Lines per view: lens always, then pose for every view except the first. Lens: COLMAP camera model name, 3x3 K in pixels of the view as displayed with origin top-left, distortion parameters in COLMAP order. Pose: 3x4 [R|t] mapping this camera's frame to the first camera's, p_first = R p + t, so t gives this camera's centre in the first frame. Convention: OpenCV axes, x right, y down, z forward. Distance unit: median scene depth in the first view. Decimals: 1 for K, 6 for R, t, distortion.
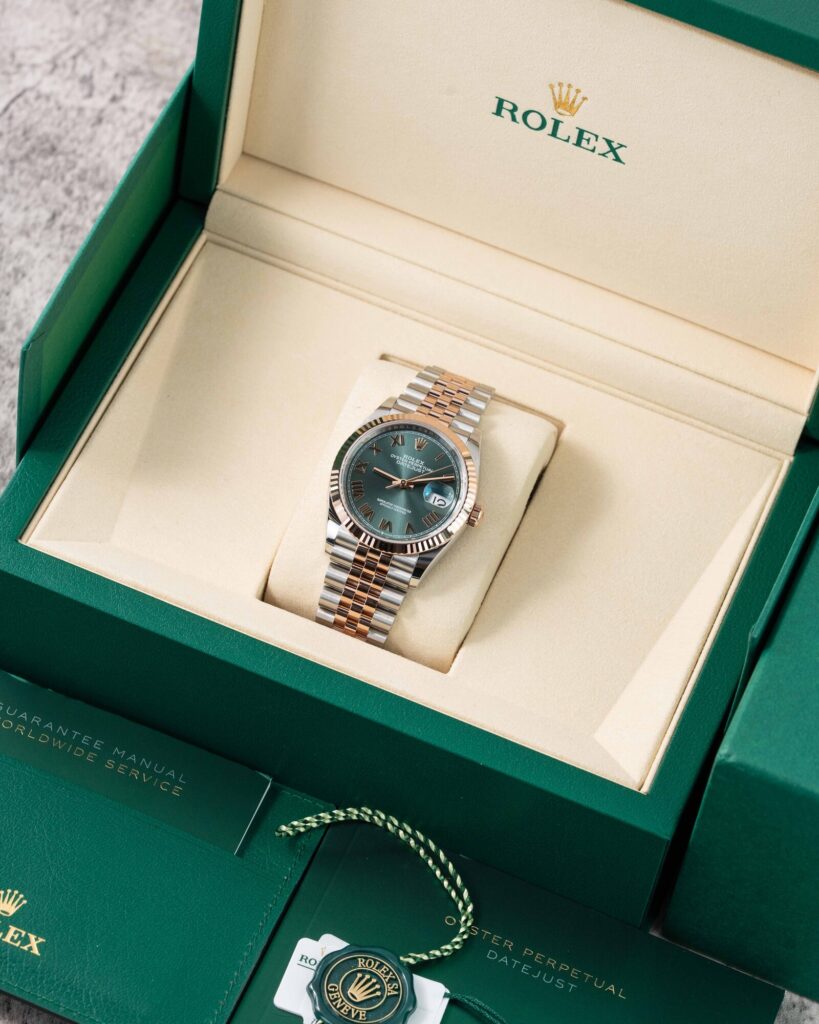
lens RADIAL K [[4852.9, 0, 408.8], [0, 4852.9, 512.8], [0, 0, 1]] dist [0.125907, 0.000000]
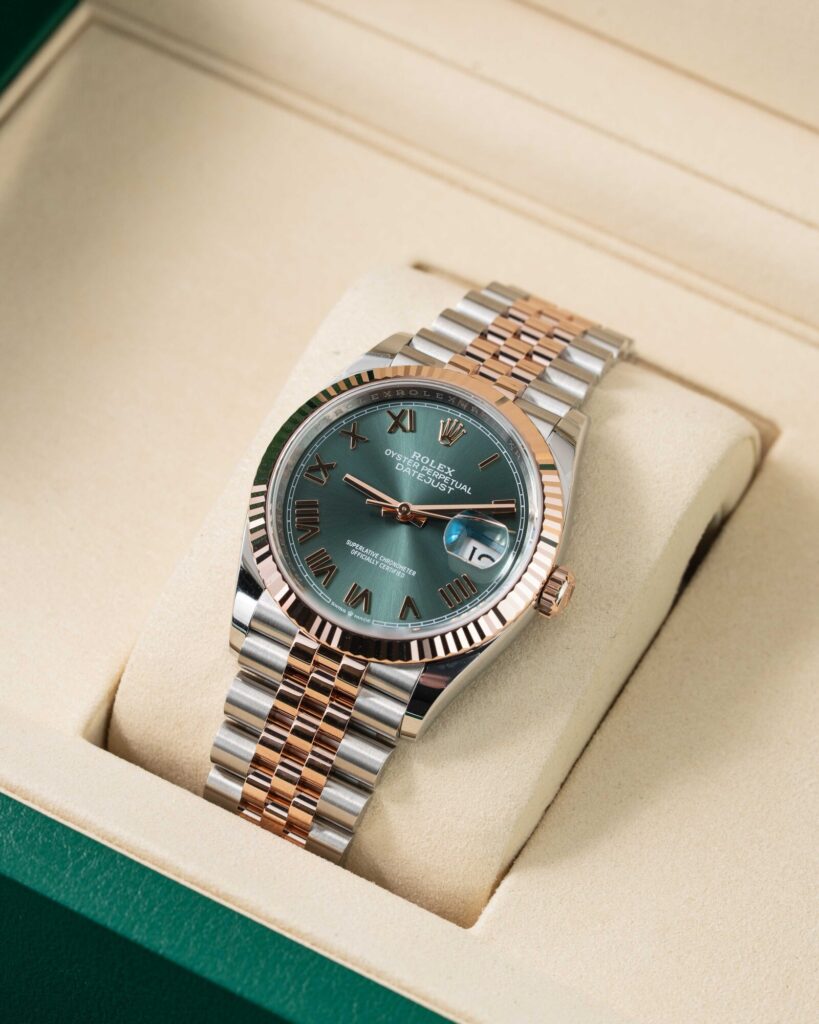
lens RADIAL K [[4852.9, 0, 410.9], [0, 4852.9, 510.3], [0, 0, 1]] dist [0.125907, 0.000000]
pose [[0.992100, 0.067323, -0.105859, 0.048492], [-0.073745, 0.995591, -0.057967, 0.020640], [0.101490, 0.065316, 0.992690, 0.535695]]
